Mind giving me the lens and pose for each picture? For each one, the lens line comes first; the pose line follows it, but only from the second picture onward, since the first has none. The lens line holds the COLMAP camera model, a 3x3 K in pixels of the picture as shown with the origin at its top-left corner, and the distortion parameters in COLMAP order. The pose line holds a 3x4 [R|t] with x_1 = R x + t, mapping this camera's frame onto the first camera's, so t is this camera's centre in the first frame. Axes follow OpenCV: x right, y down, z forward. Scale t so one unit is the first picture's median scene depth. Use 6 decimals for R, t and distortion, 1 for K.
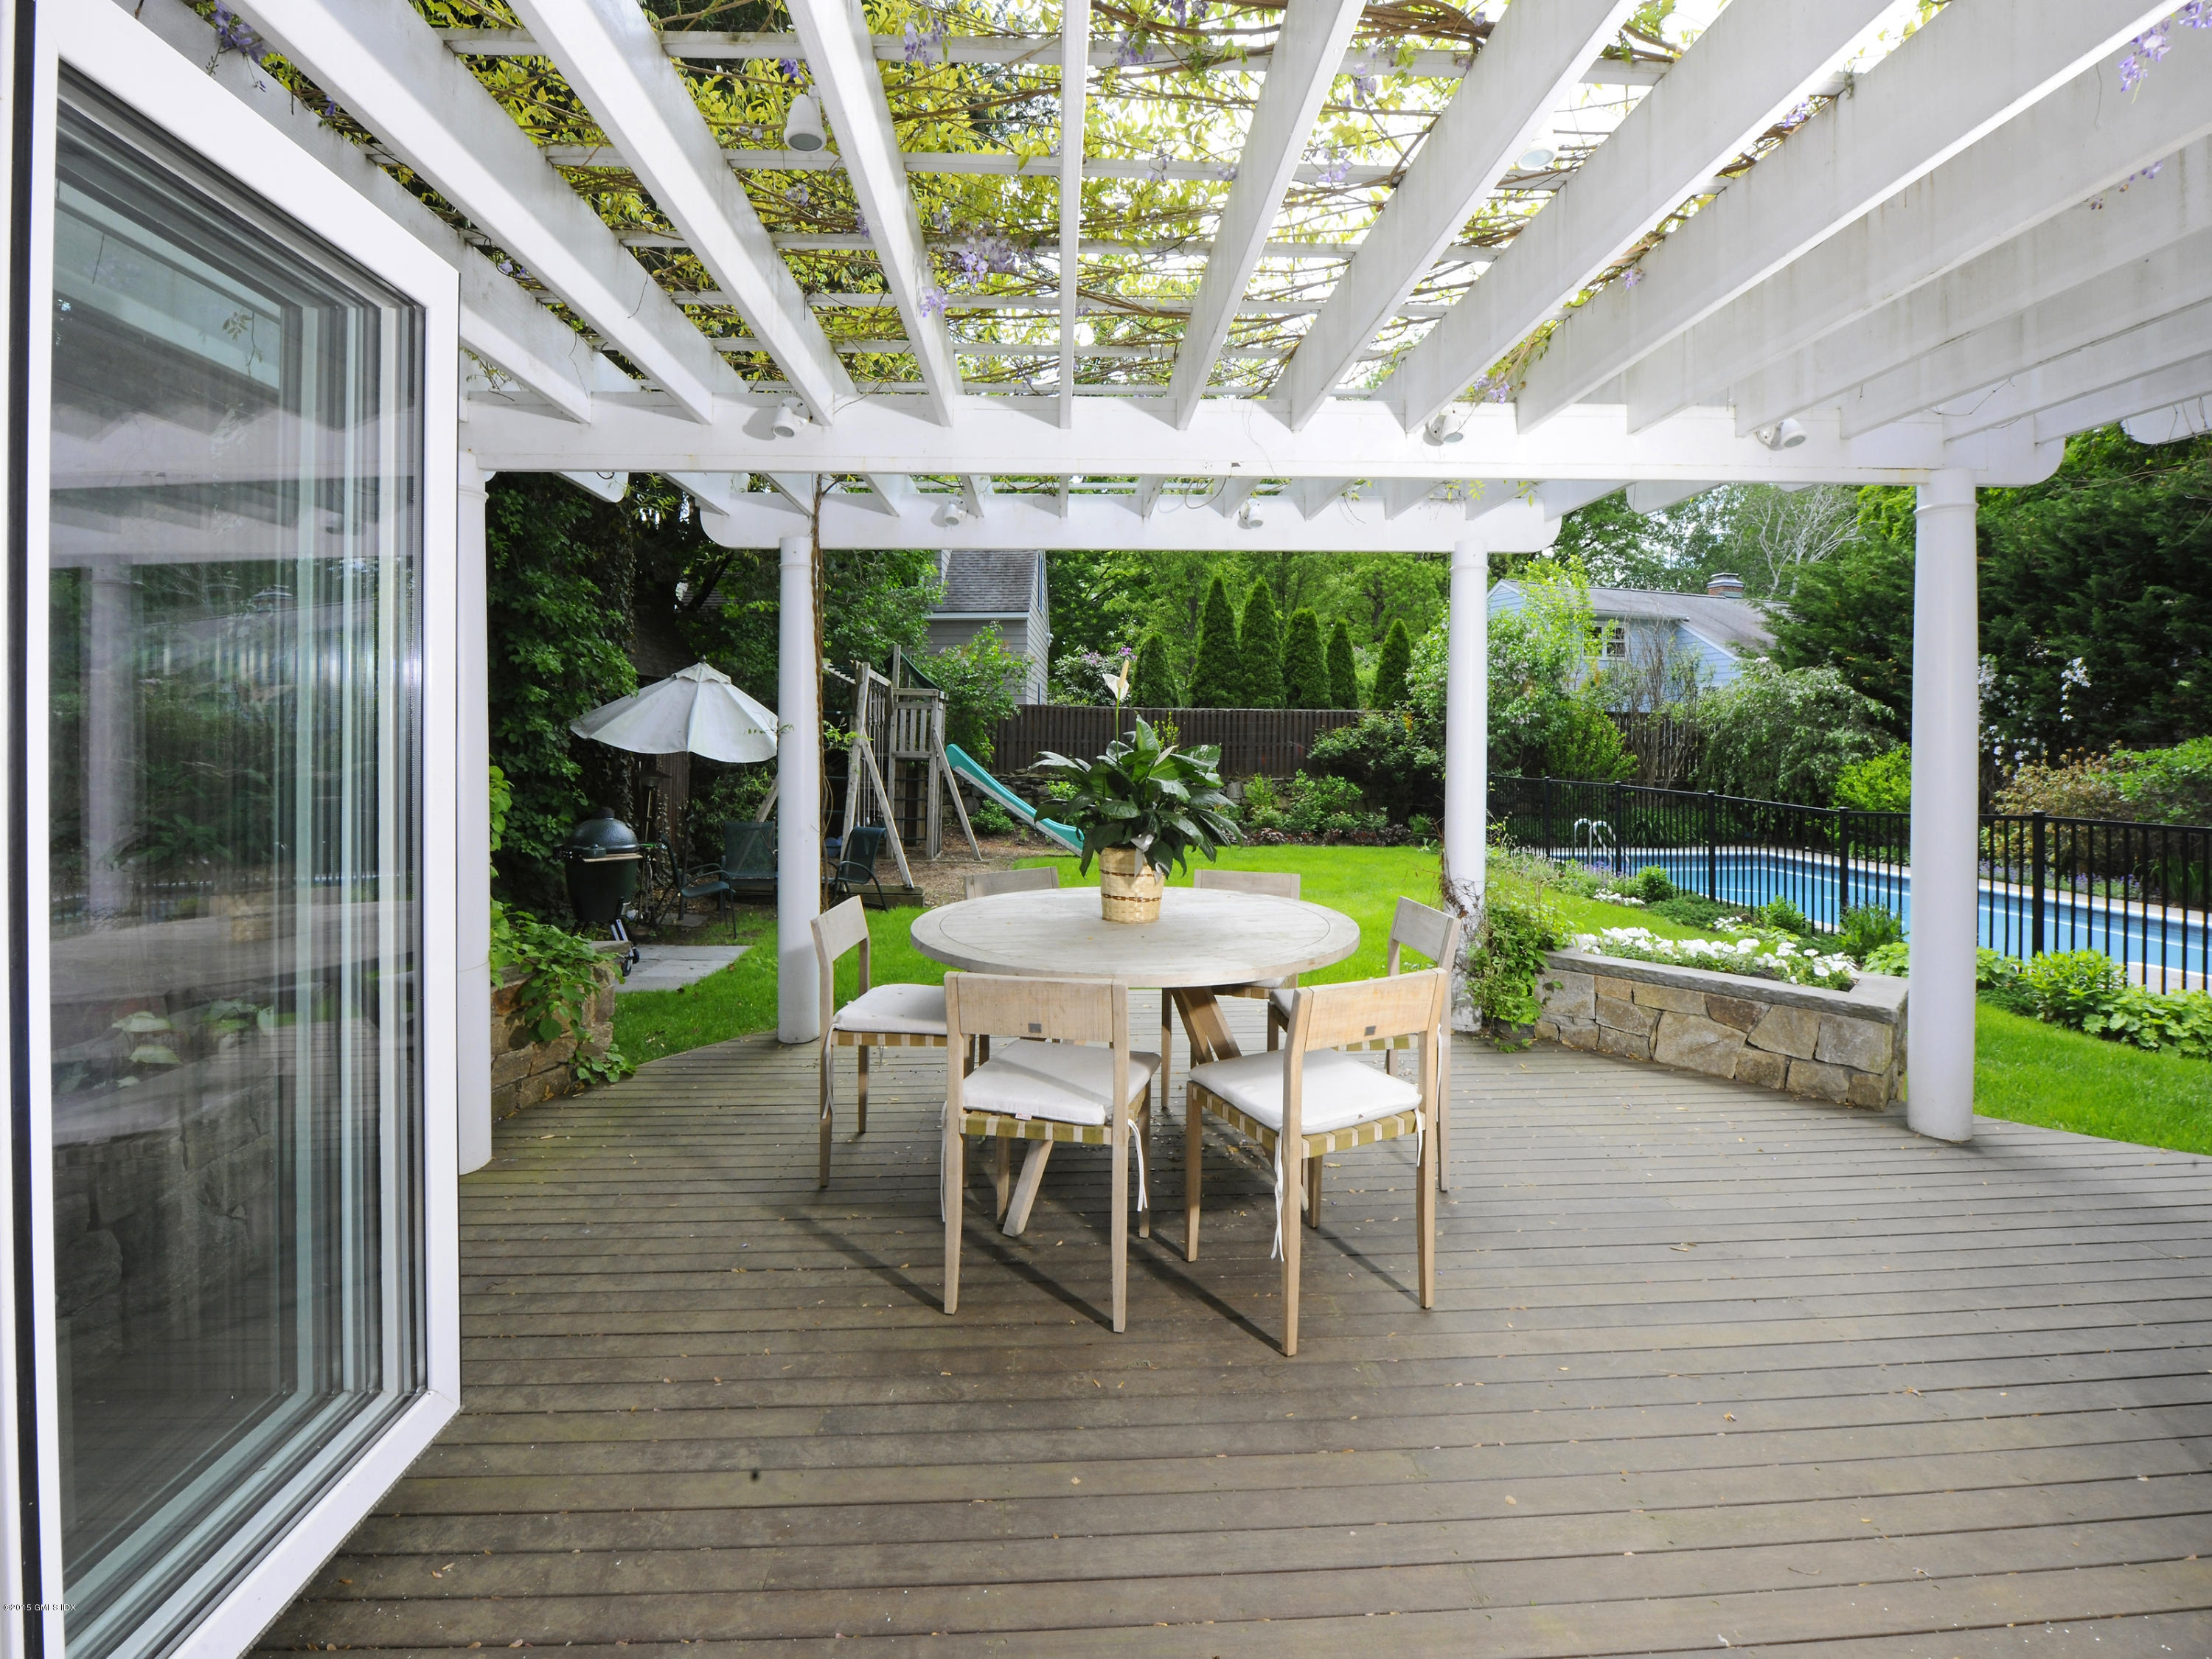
lens RADIAL K [[1332.0, 0, 1106.0], [0, 1332.0, 829.5], [0, 0, 1]] dist [0.019689, -0.057037]
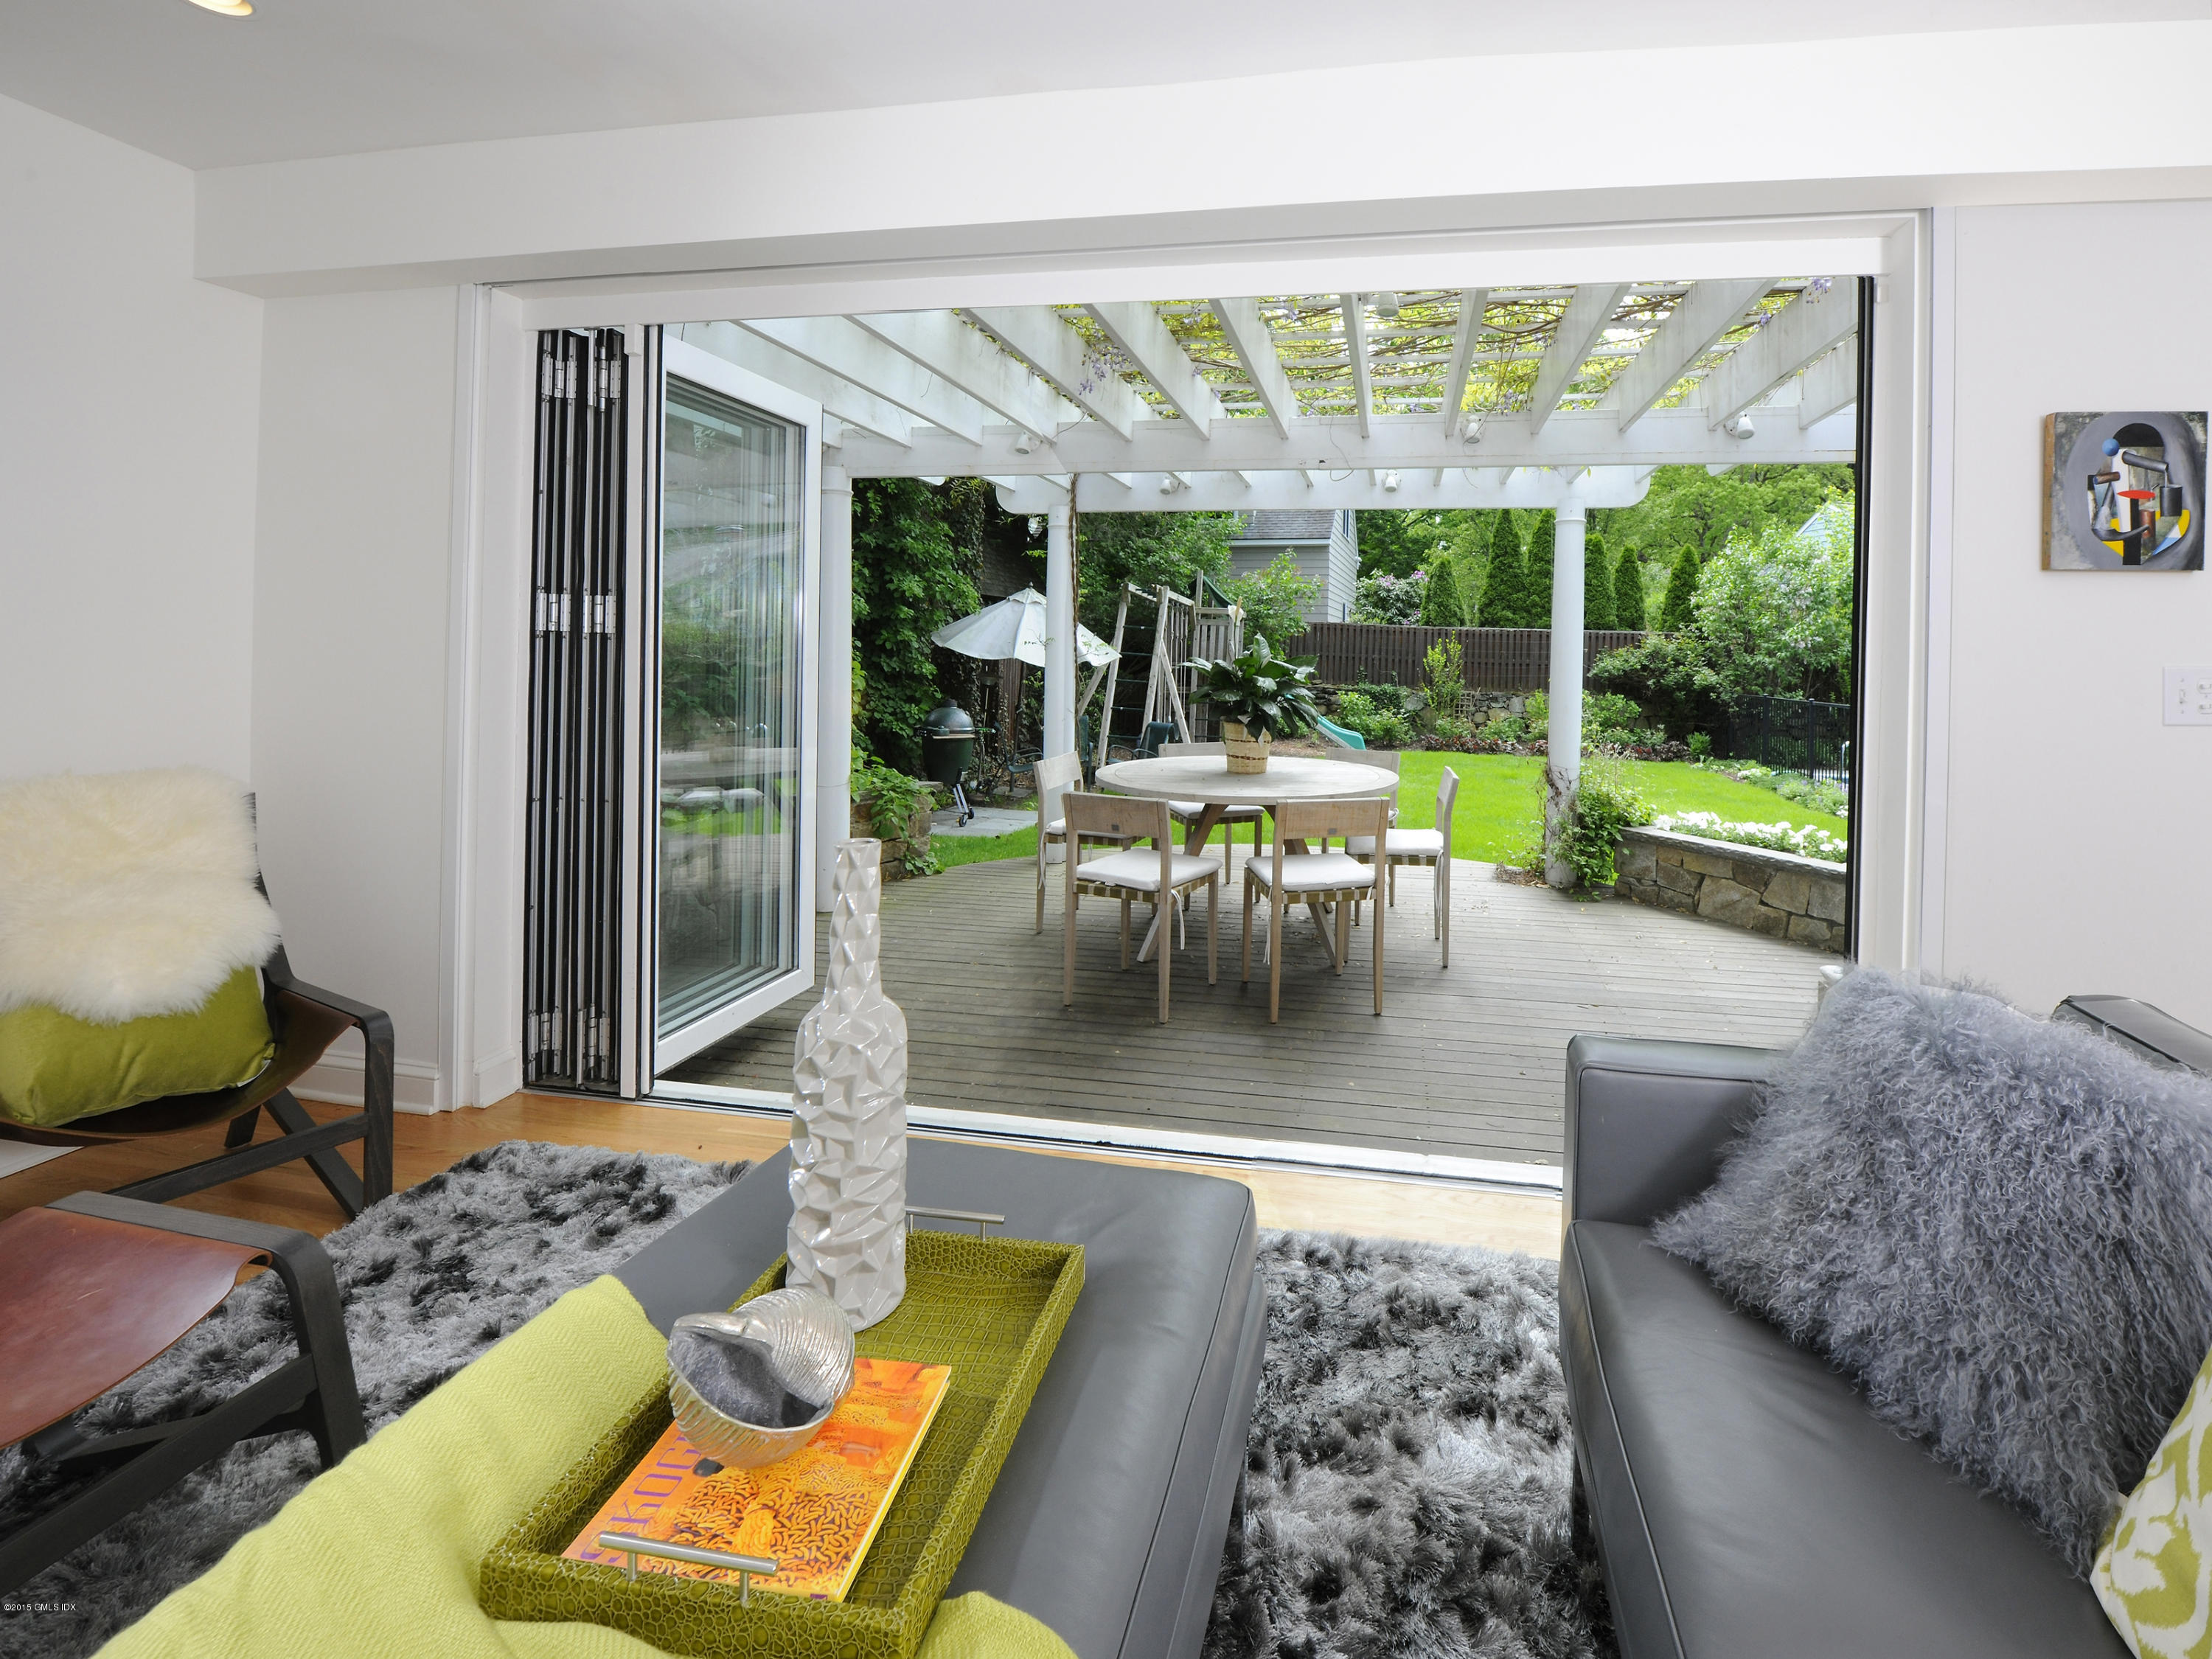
lens RADIAL K [[1311.1, 0, 1106.0], [0, 1311.1, 829.5], [0, 0, 1]] dist [-0.035638, -0.000392]
pose [[0.961704, 0.051329, -0.269242, 0.125300], [-0.033652, 0.996989, 0.069865, 0.016057], [0.272017, -0.058129, 0.960535, -0.208191]]
